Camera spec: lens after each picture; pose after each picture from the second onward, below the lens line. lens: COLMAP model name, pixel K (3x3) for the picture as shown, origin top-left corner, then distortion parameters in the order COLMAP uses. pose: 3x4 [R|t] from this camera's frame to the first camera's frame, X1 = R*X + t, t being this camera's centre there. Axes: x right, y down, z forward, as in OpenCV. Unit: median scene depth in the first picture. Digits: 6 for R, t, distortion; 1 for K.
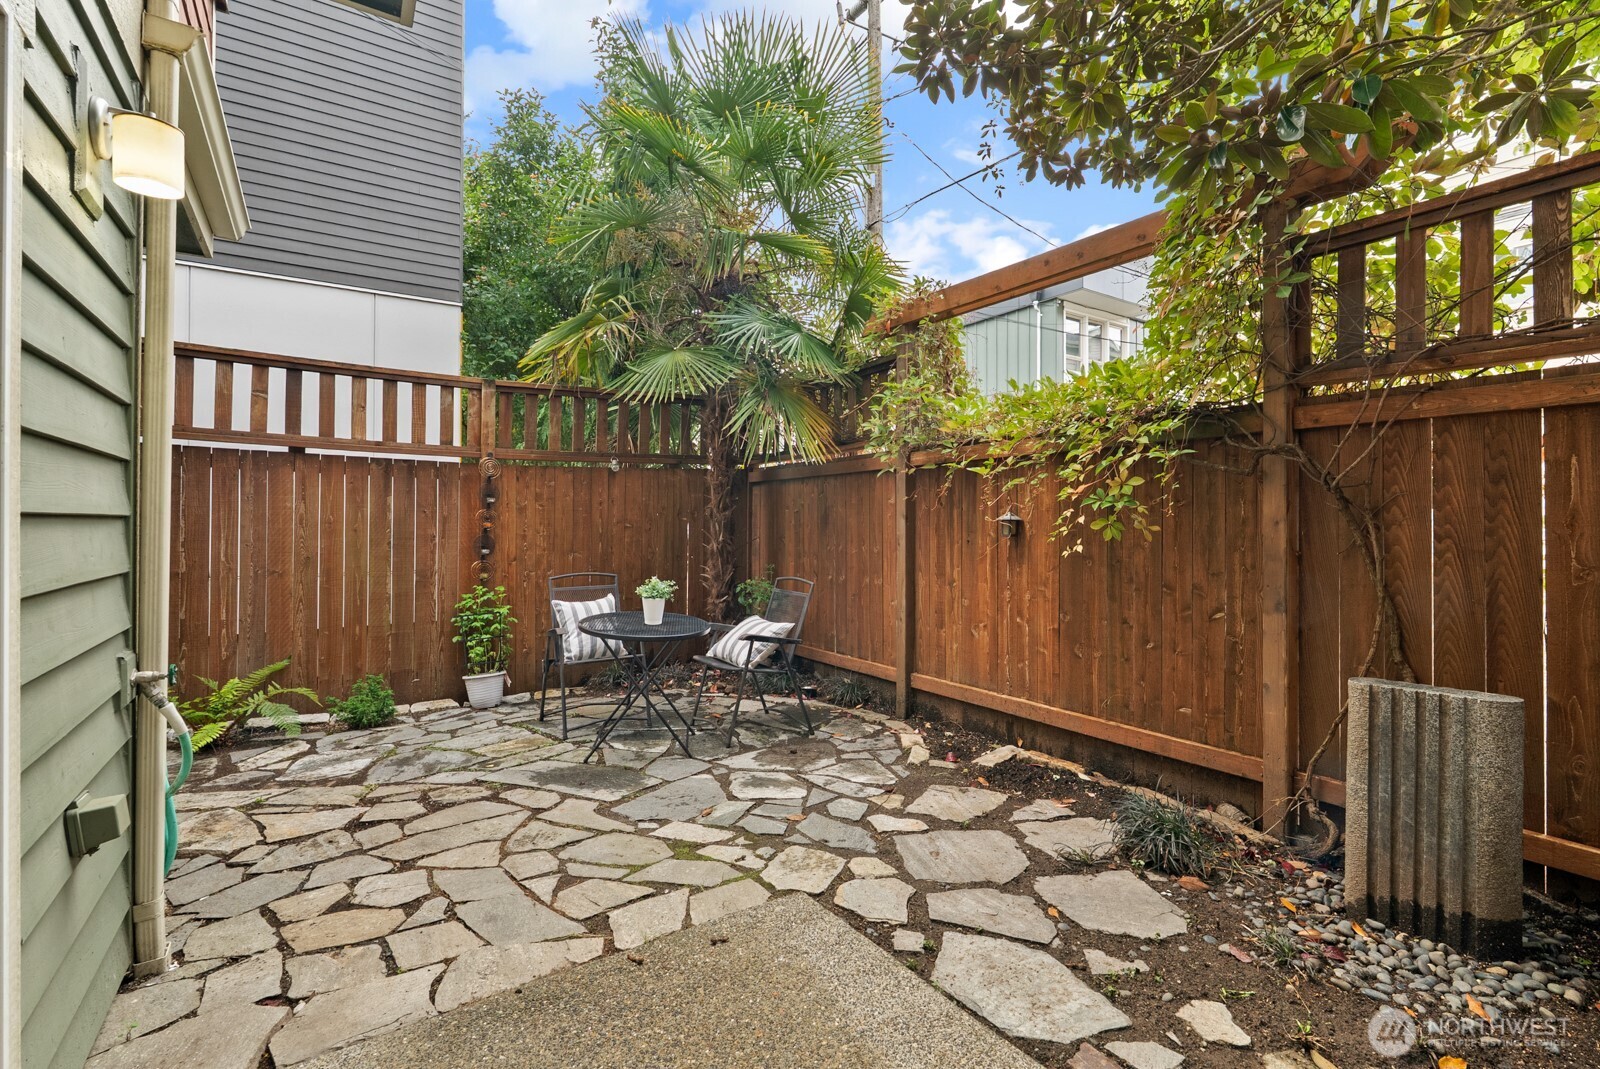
lens RADIAL K [[718.5, 0, 807.2], [0, 718.5, 517.8], [0, 0, 1]] dist [-0.000813, 0.000259]
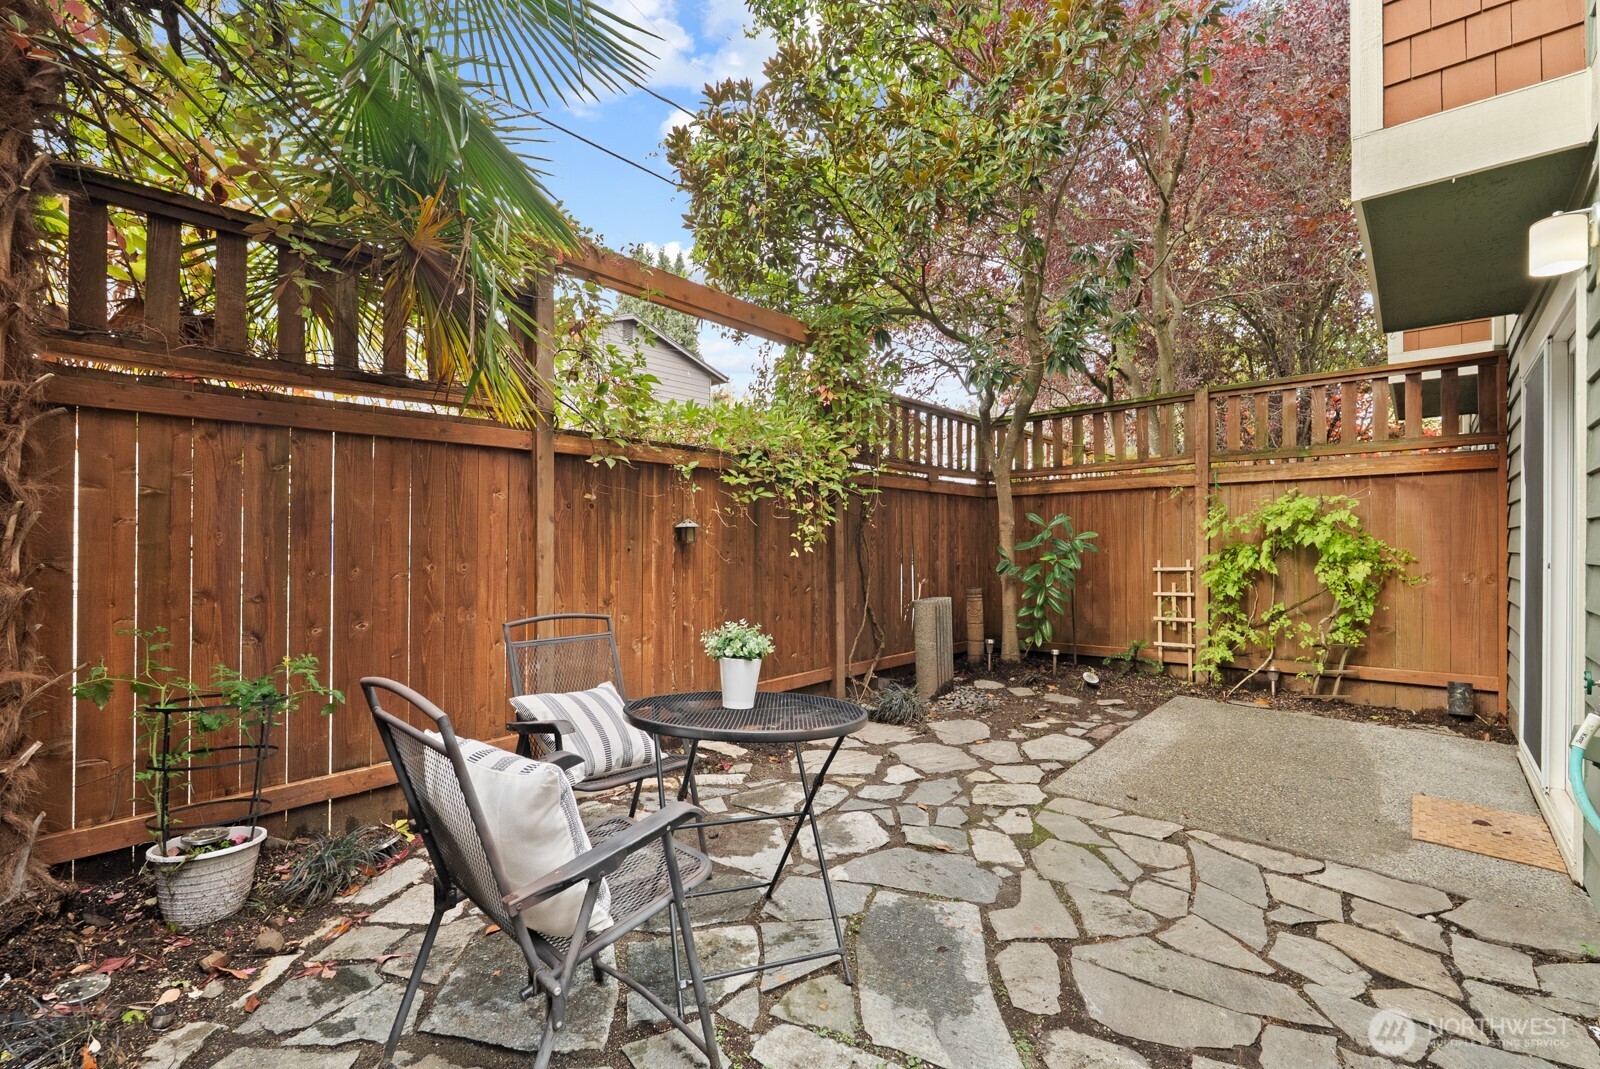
lens RADIAL K [[718.5, 0, 796.8], [0, 718.5, 538.8], [0, 0, 1]] dist [-0.000813, 0.000259]
pose [[-0.263480, 0.003393, 0.964659, -1.099493], [-0.010162, 0.999929, -0.006292, 0.035845], [-0.964611, -0.011460, -0.263427, 1.624977]]
